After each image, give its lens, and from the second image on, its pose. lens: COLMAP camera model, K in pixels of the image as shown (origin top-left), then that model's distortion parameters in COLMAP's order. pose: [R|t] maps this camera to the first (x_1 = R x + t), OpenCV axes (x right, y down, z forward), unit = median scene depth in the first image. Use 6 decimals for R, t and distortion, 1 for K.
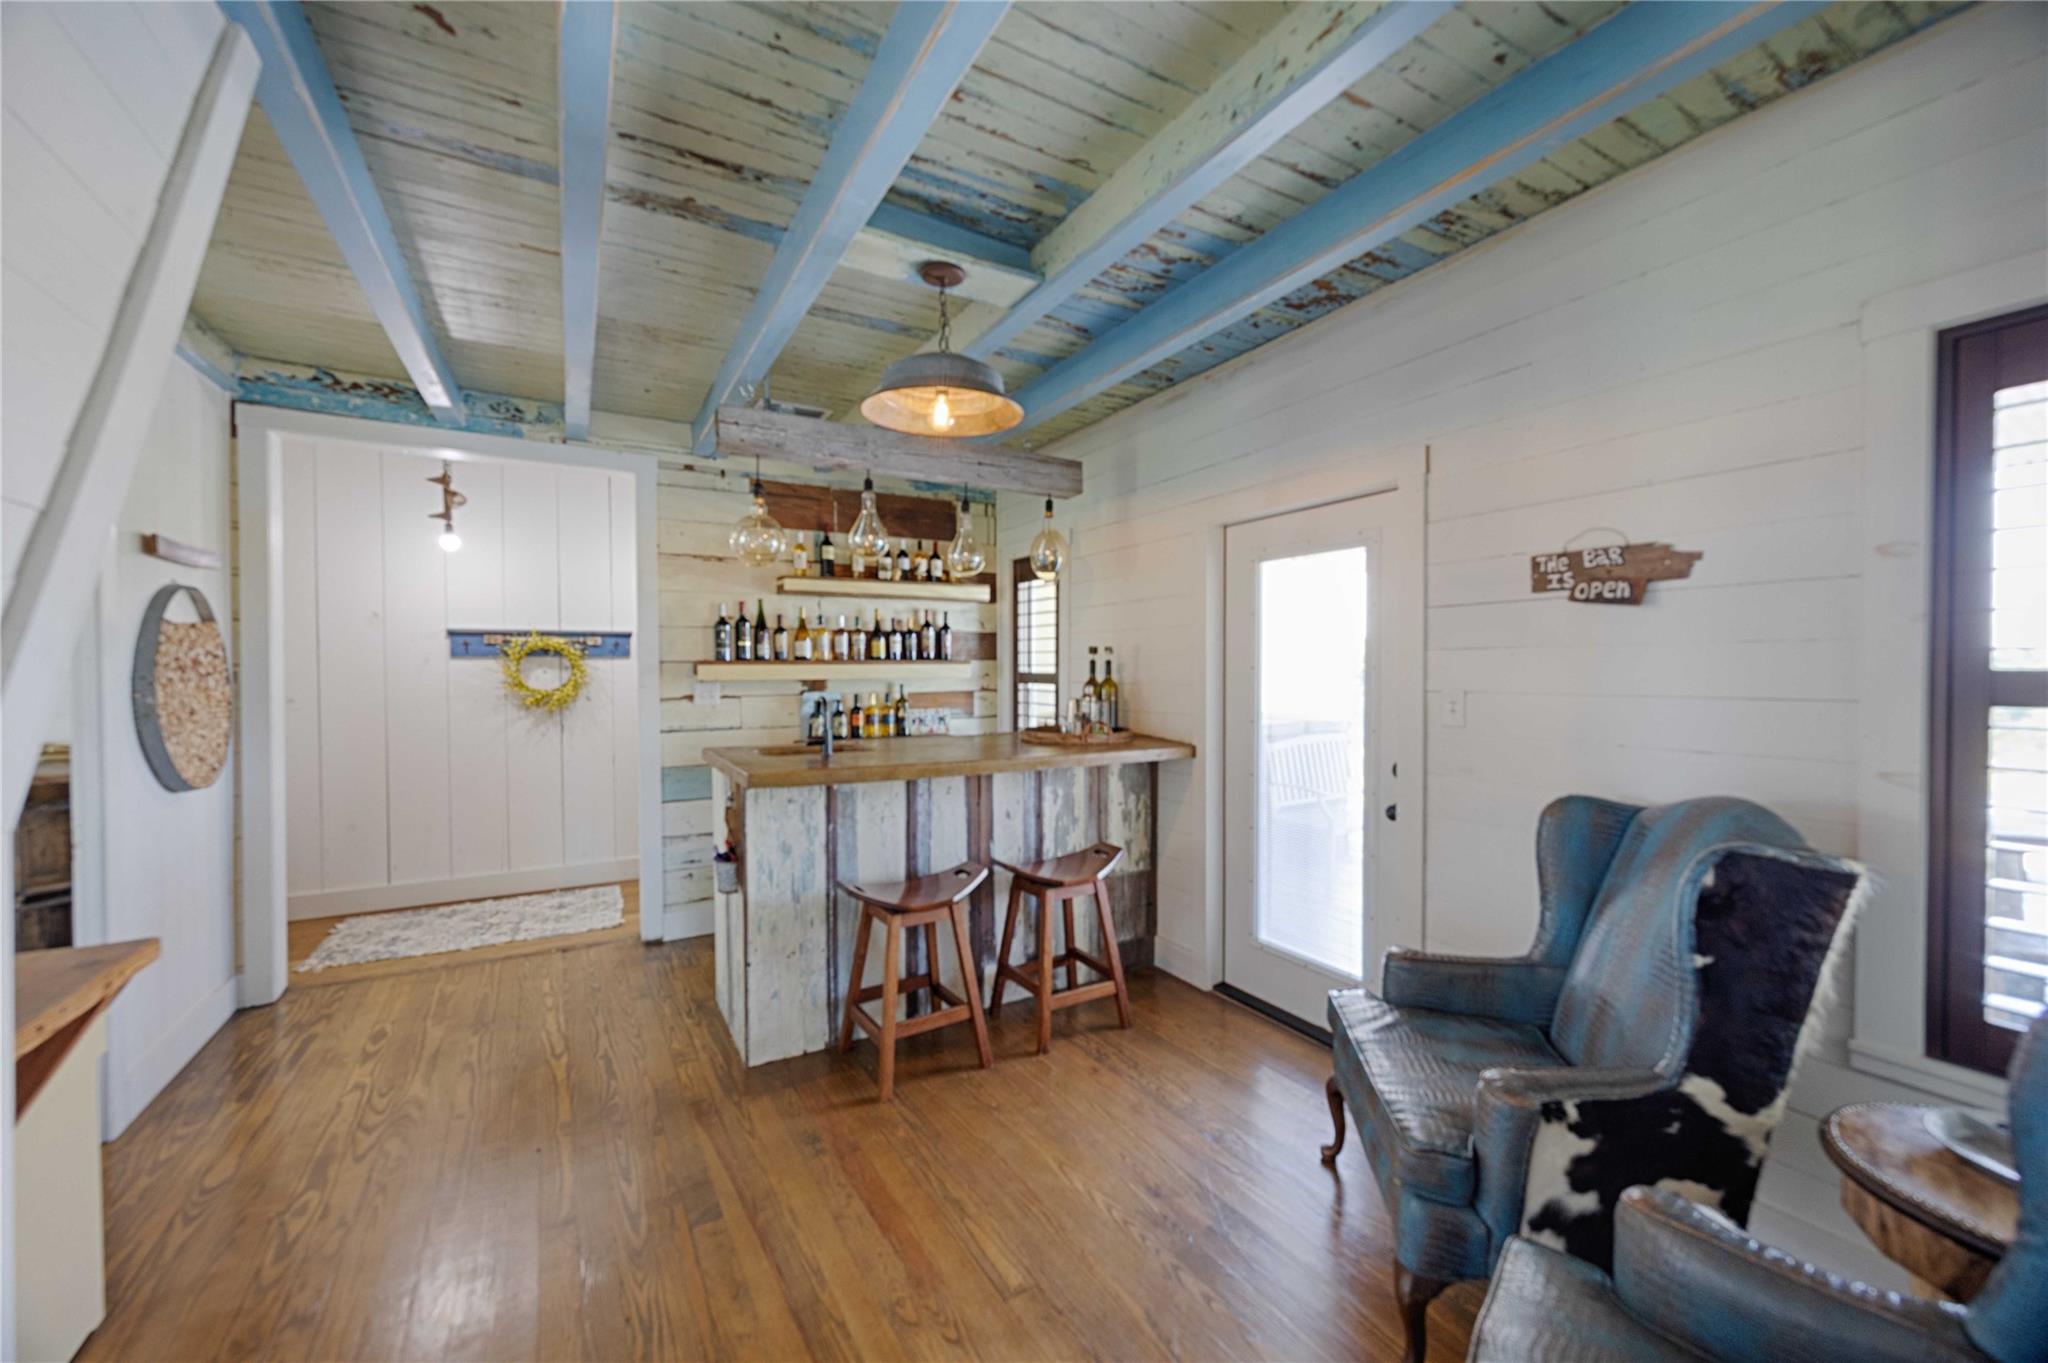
lens RADIAL K [[781.1, 0, 1024.8], [0, 781.1, 682.7], [0, 0, 1]] dist [0.000075, -0.000142]
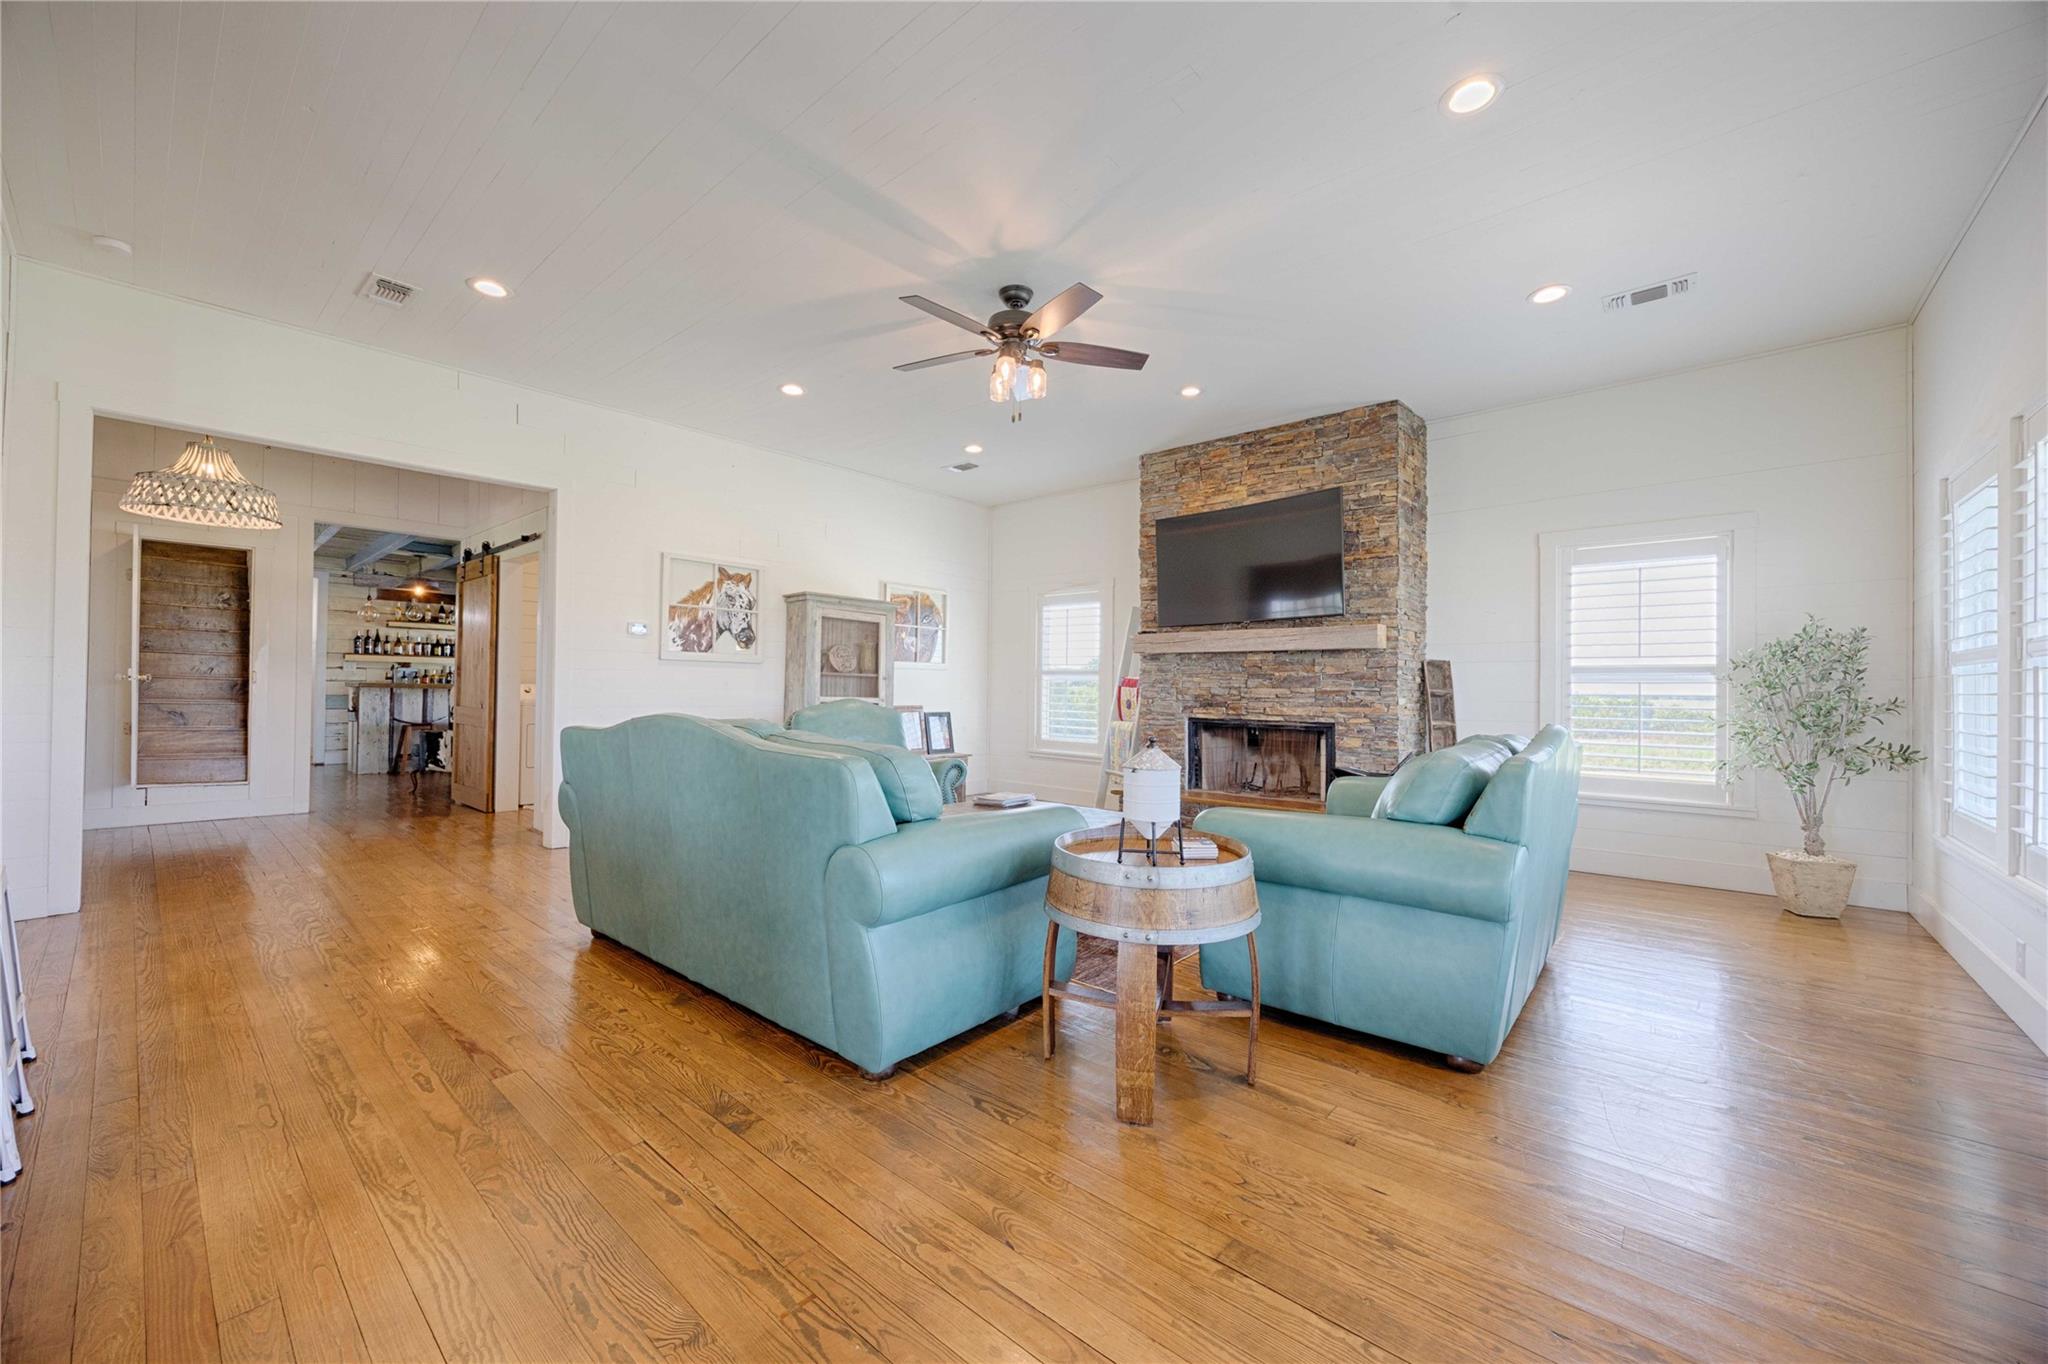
lens RADIAL K [[781.1, 0, 1024.8], [0, 781.1, 683.2], [0, 0, 1]] dist [0.000075, -0.000142]
pose [[0.952744, 0.022061, 0.302973, 0.867918], [-0.014451, 0.999522, -0.027335, 0.101977], [-0.303432, 0.021665, 0.952607, -1.972719]]
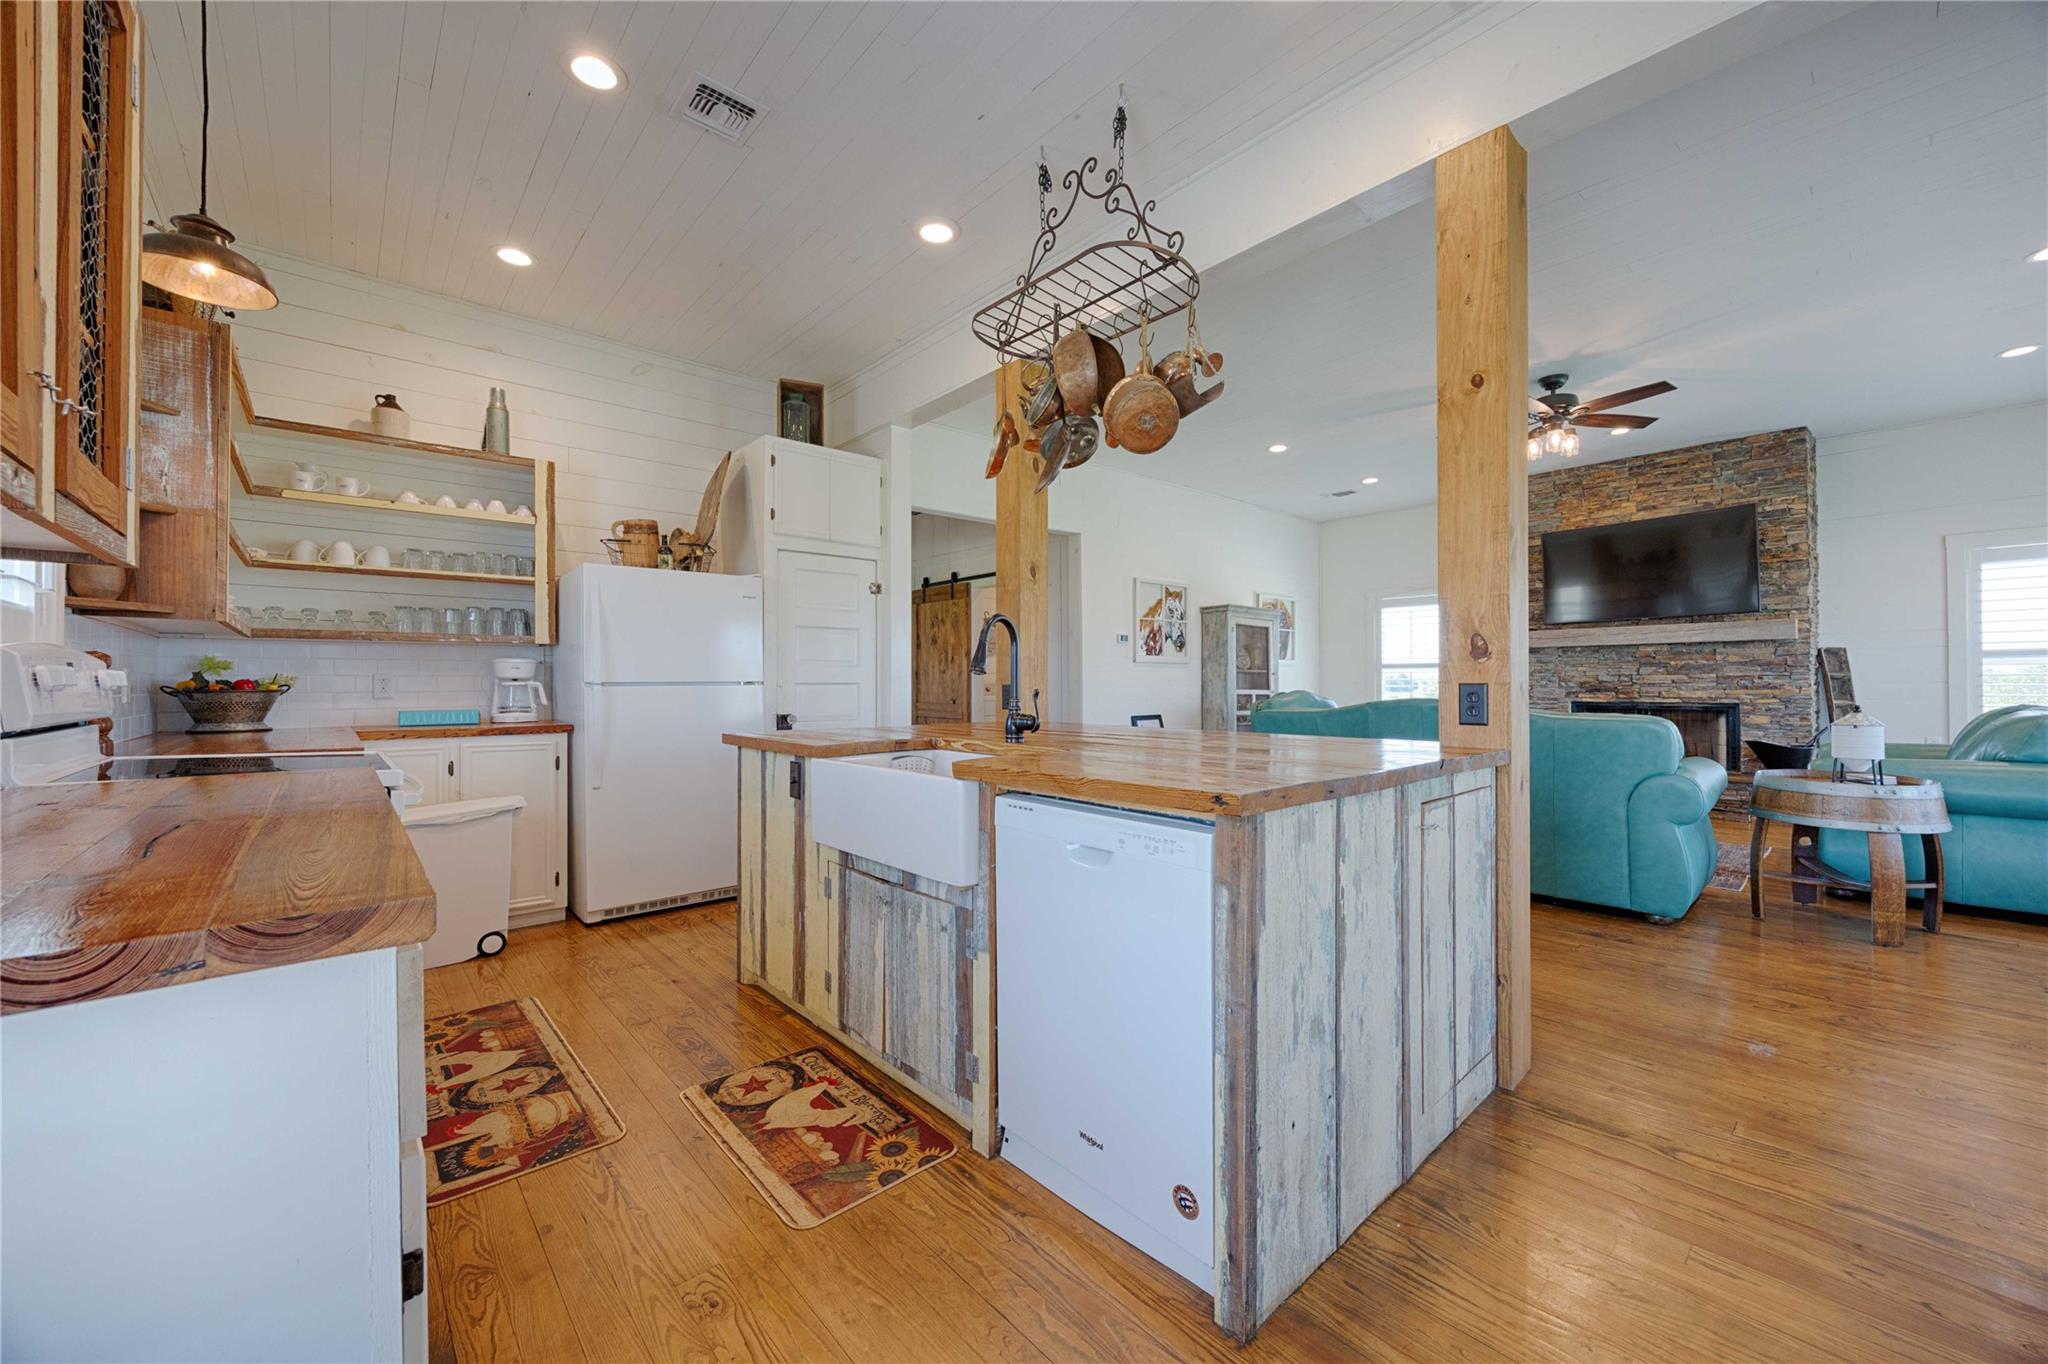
lens RADIAL K [[781.1, 0, 1024.8], [0, 781.1, 683.2], [0, 0, 1]] dist [0.000075, -0.000142]
pose [[0.983434, 0.001567, 0.181261, 0.159086], [0.002243, 0.999781, -0.020808, 0.113743], [-0.181254, 0.020870, 0.983215, -2.125196]]
